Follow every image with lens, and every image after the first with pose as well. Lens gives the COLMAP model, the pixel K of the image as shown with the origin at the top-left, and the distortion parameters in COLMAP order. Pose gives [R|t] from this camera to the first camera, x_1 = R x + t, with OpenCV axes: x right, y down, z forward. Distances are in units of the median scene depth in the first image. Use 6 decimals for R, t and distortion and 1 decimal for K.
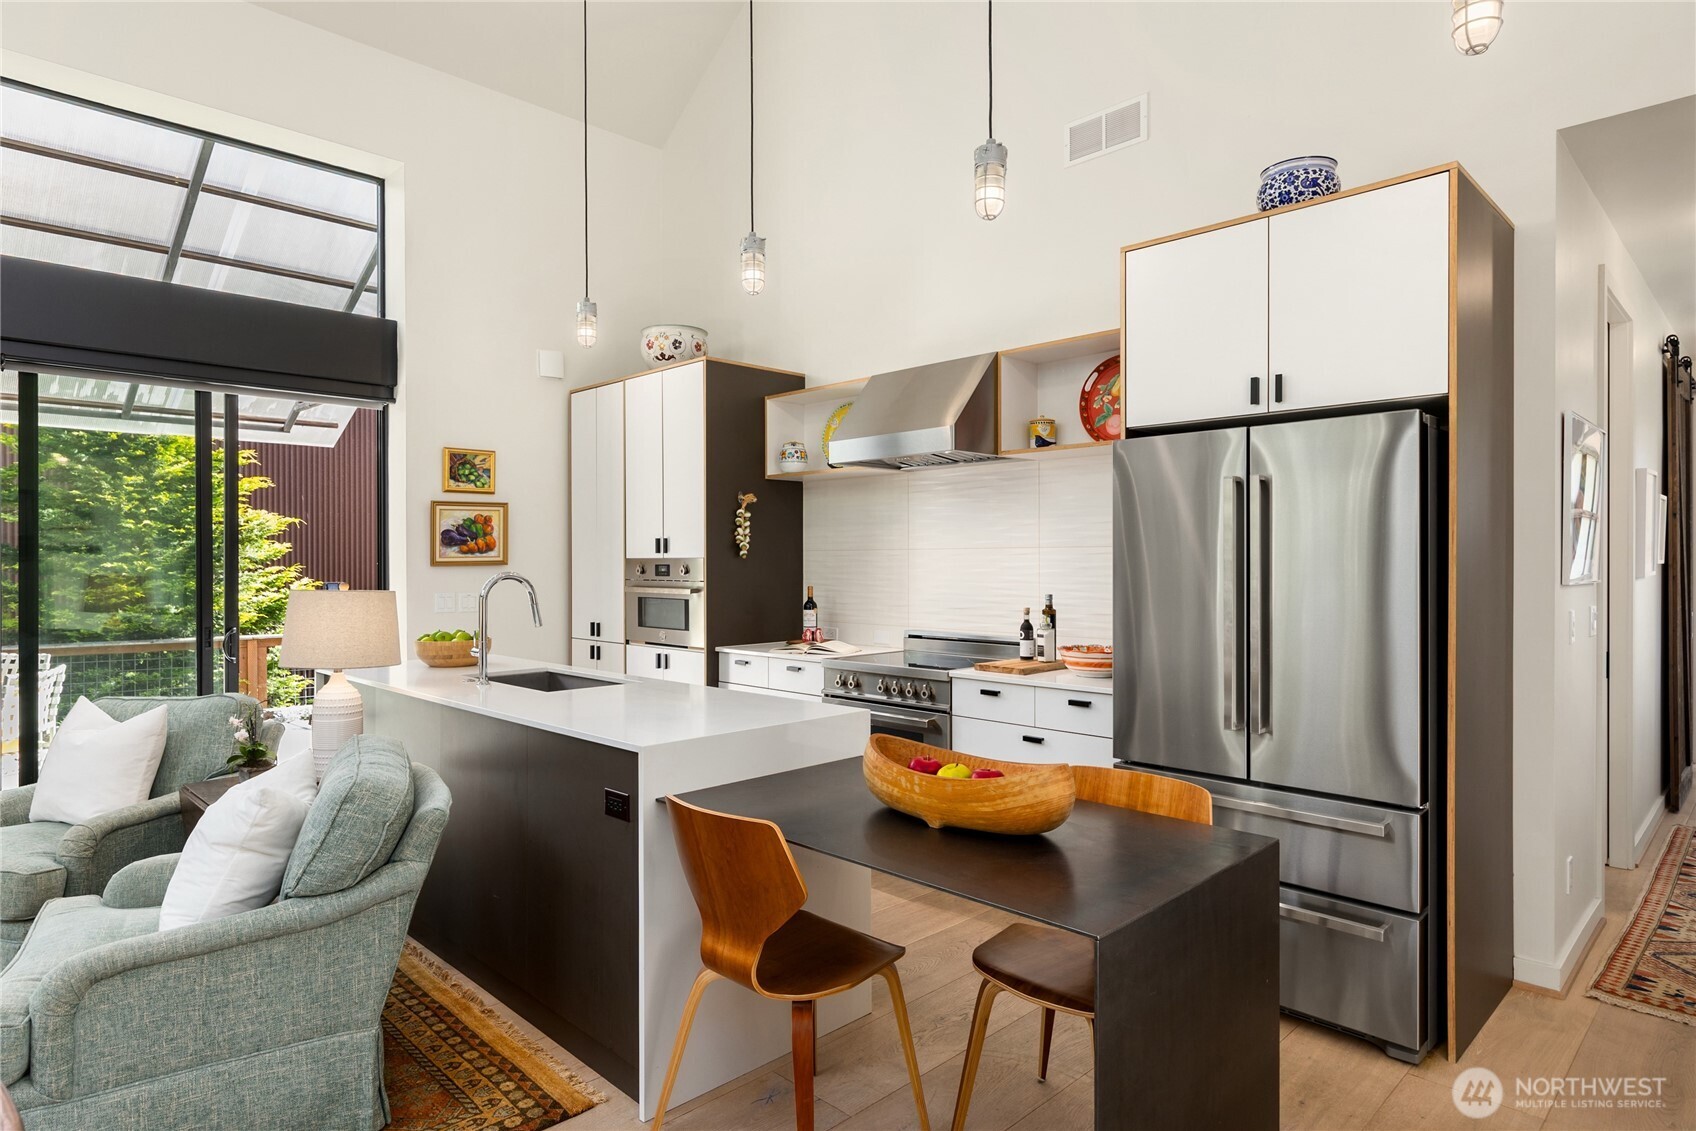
lens RADIAL K [[932.3, 0, 812.3], [0, 932.3, 550.9], [0, 0, 1]] dist [0.016162, 0.002373]
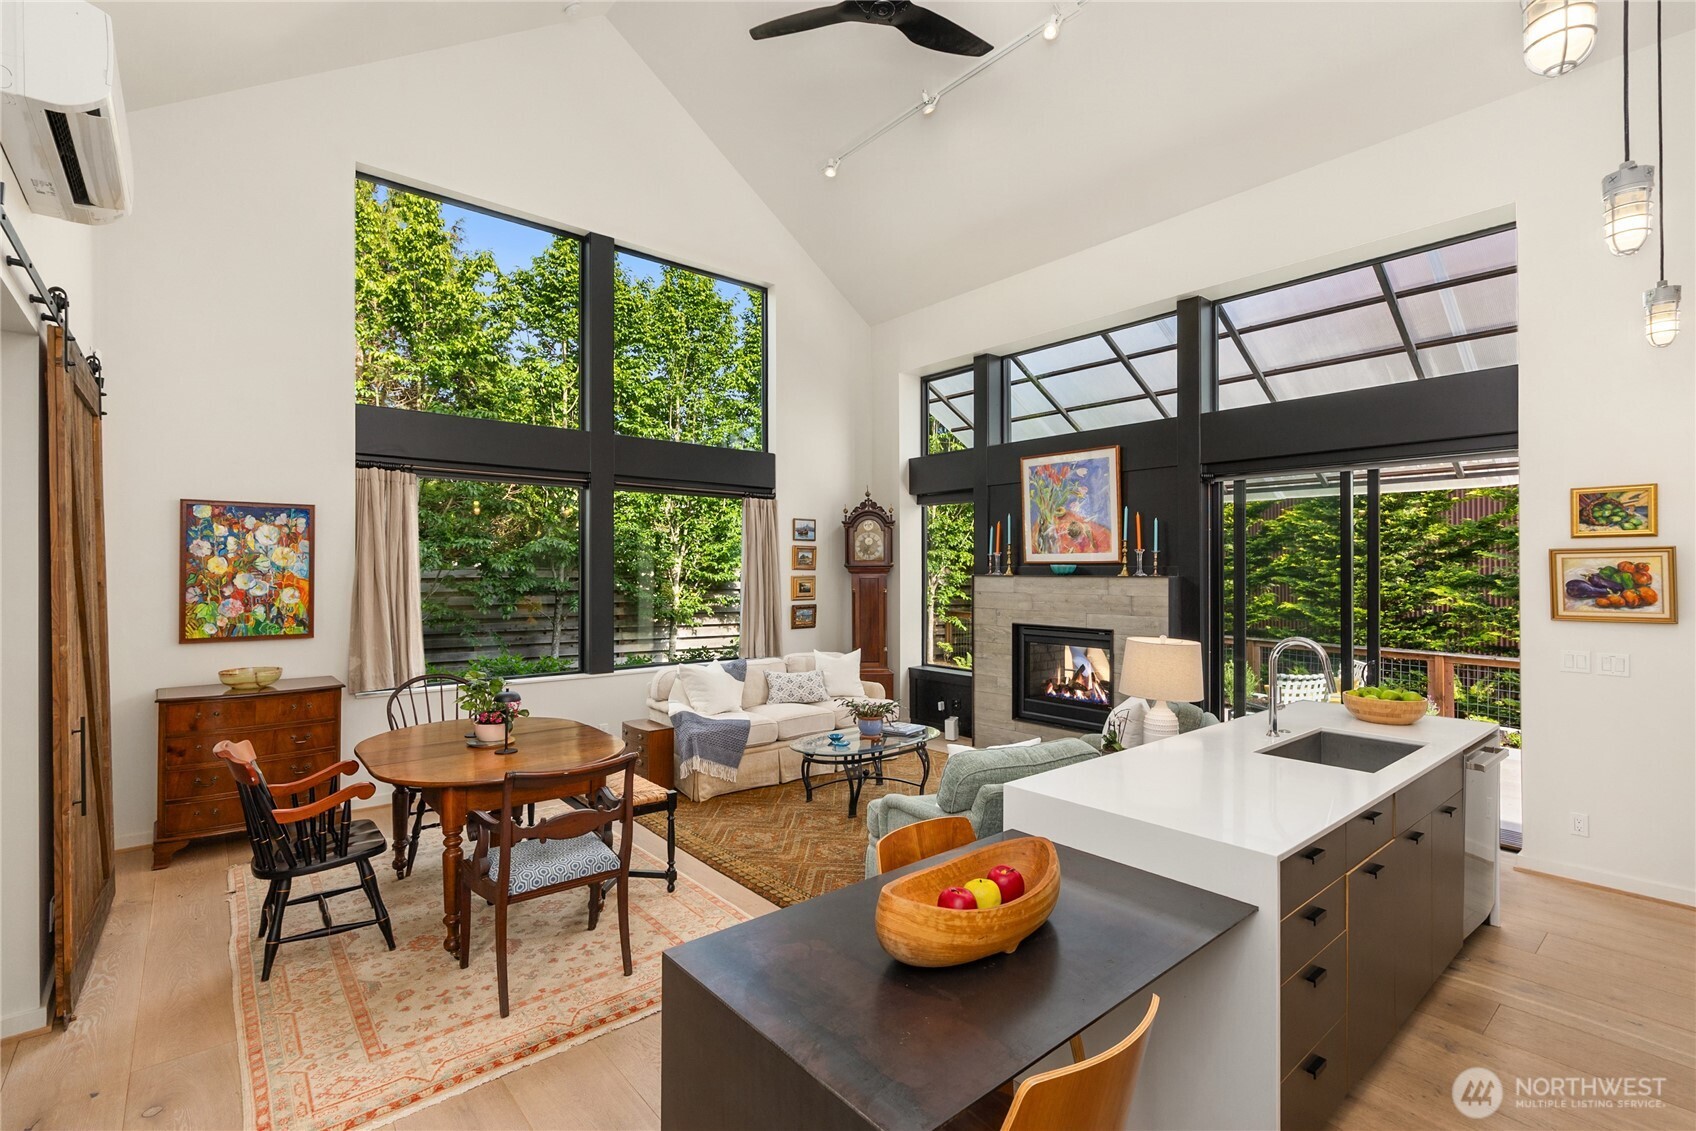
lens RADIAL K [[765.5, 0, 844.9], [0, 765.5, 571.4], [0, 0, 1]] dist [0.011013, 0.000680]
pose [[-0.058353, 0.003395, -0.998290, 0.400733], [0.009879, 0.999947, 0.002823, -0.041624], [0.998247, -0.009698, -0.058383, 0.355697]]
